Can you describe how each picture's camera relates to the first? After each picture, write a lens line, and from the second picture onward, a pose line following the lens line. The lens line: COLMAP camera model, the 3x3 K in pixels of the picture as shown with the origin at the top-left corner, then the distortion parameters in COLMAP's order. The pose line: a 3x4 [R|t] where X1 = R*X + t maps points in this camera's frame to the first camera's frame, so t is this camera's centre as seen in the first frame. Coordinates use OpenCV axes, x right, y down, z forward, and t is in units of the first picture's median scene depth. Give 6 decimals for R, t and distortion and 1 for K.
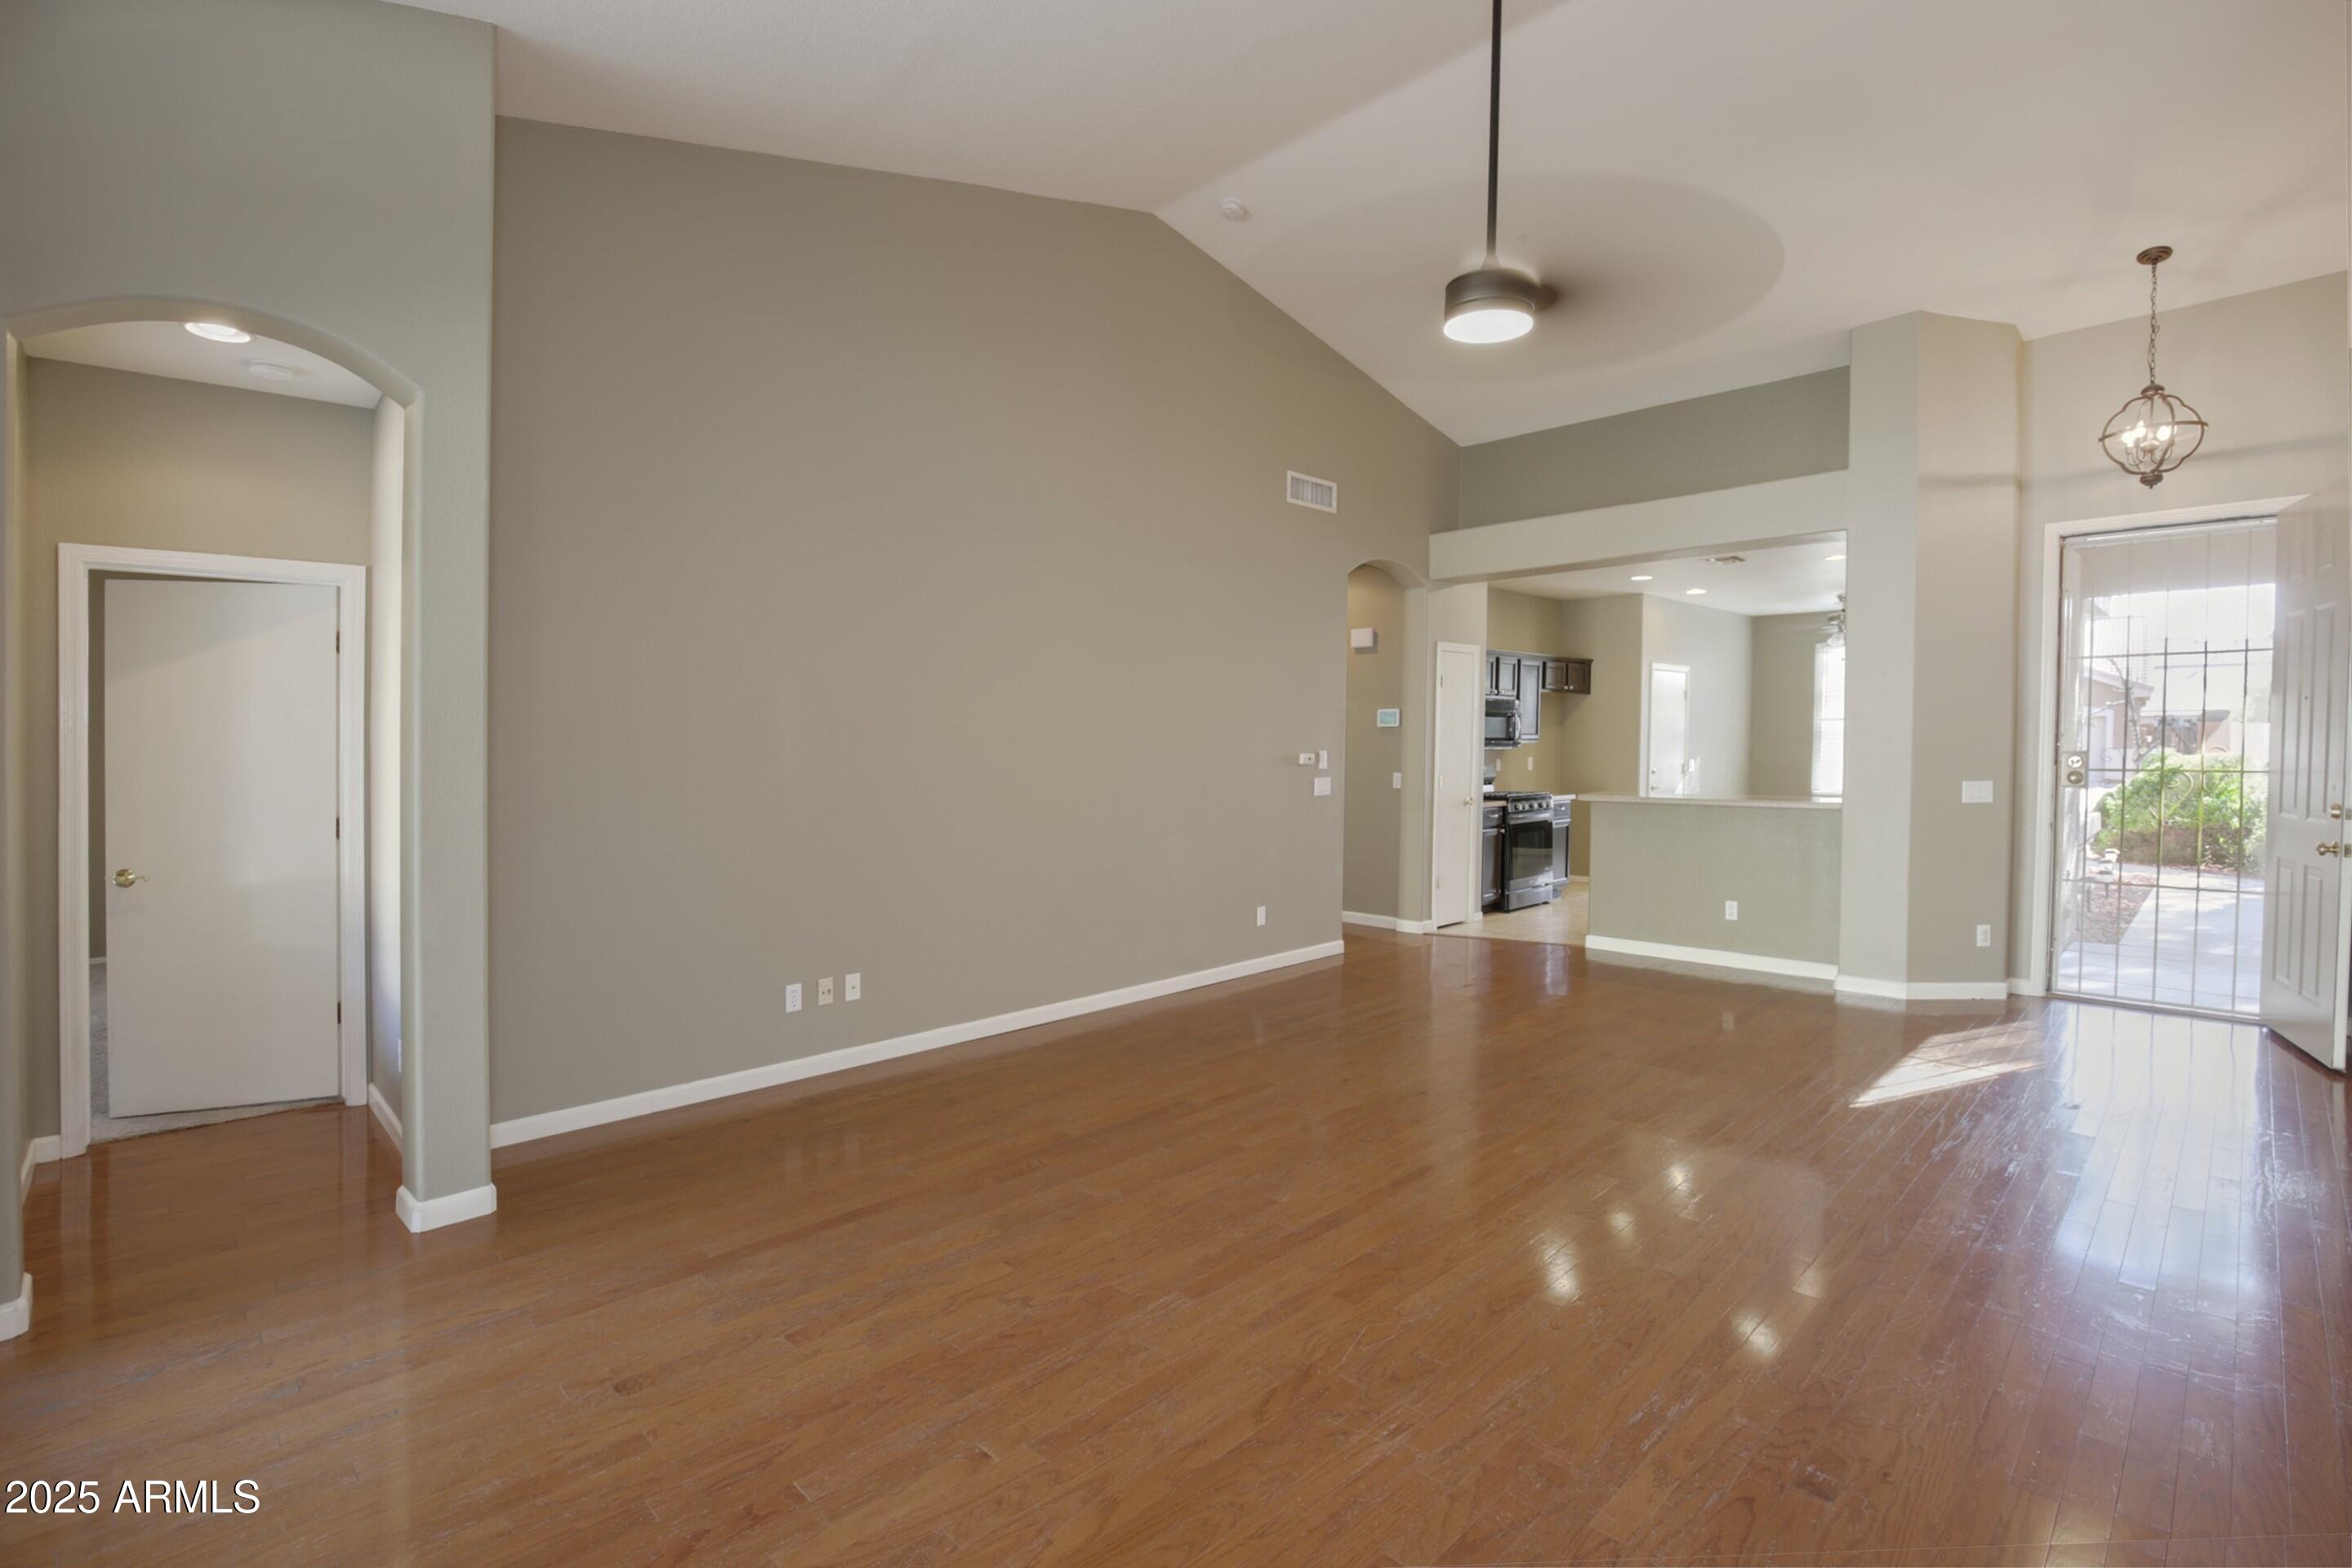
lens RADIAL K [[1092.4, 0, 1169.0], [0, 1092.4, 770.1], [0, 0, 1]] dist [-0.014163, -0.000367]
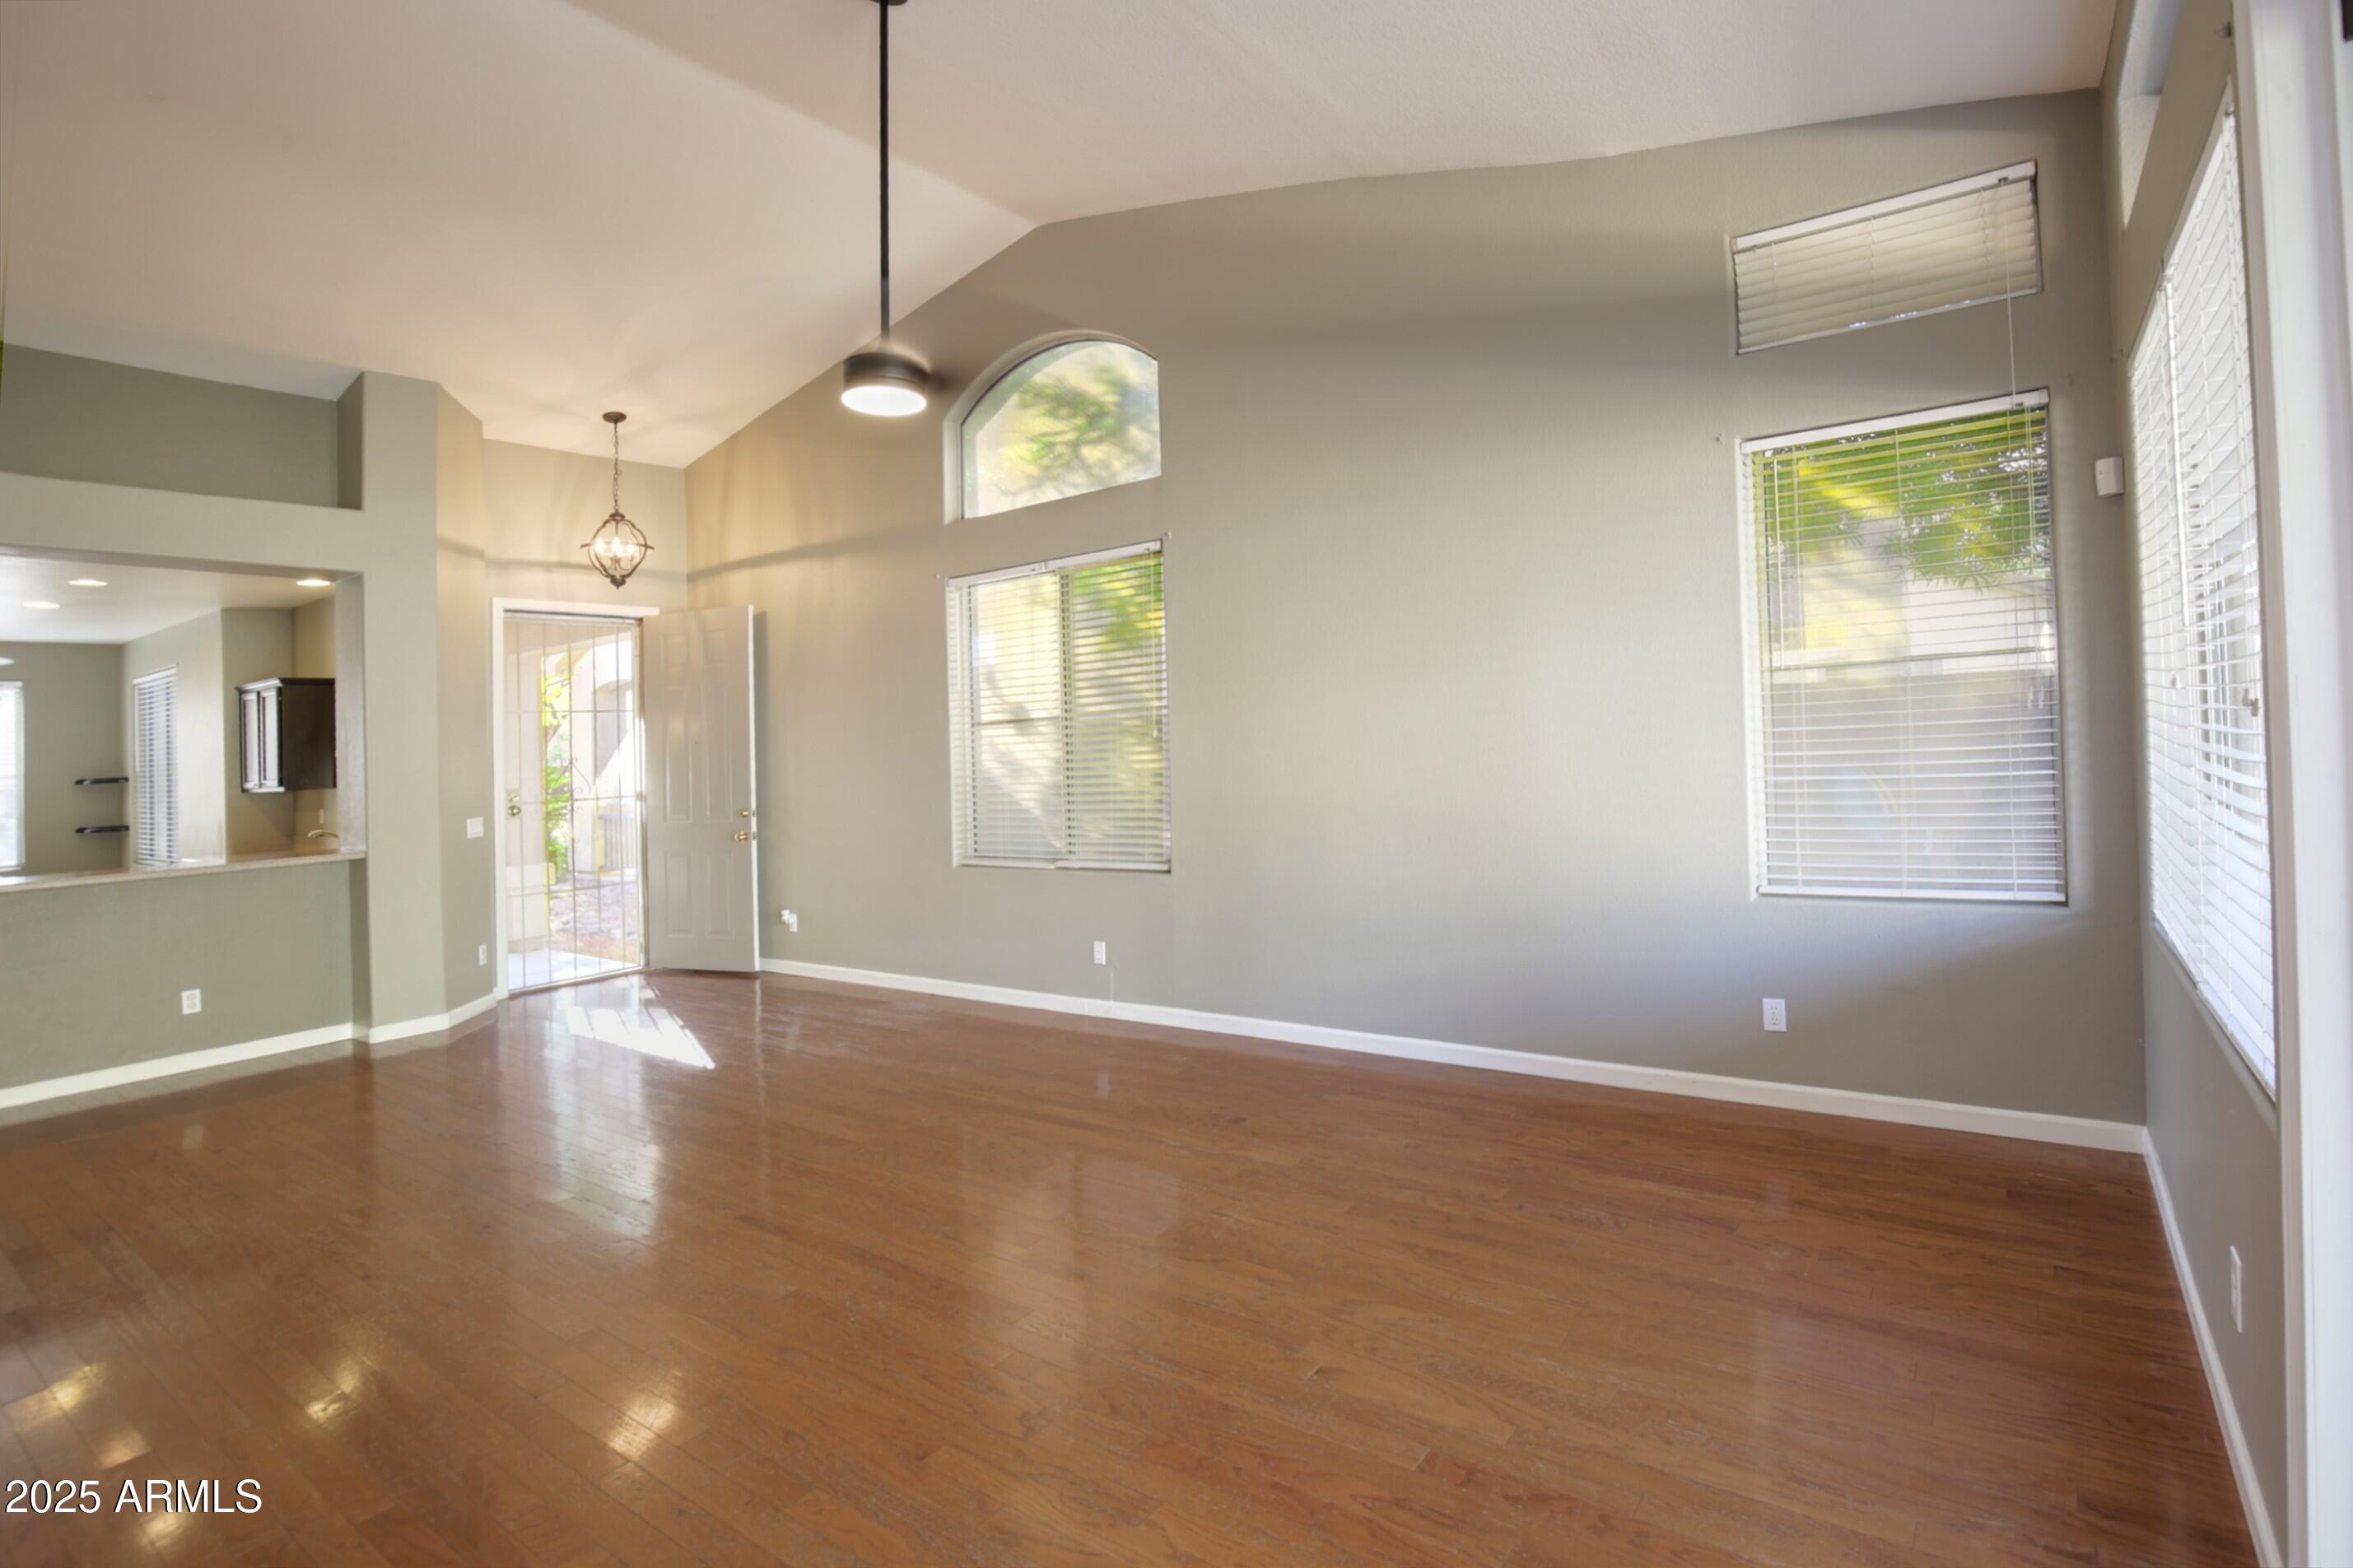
lens RADIAL K [[1092.7, 0, 1158.9], [0, 1092.7, 750.8], [0, 0, 1]] dist [-0.014163, -0.000367]
pose [[-0.154233, 0.017792, 0.987874, -0.564000], [0.065755, 0.997806, -0.007705, -0.002447], [-0.985844, 0.063770, -0.155065, 0.581285]]
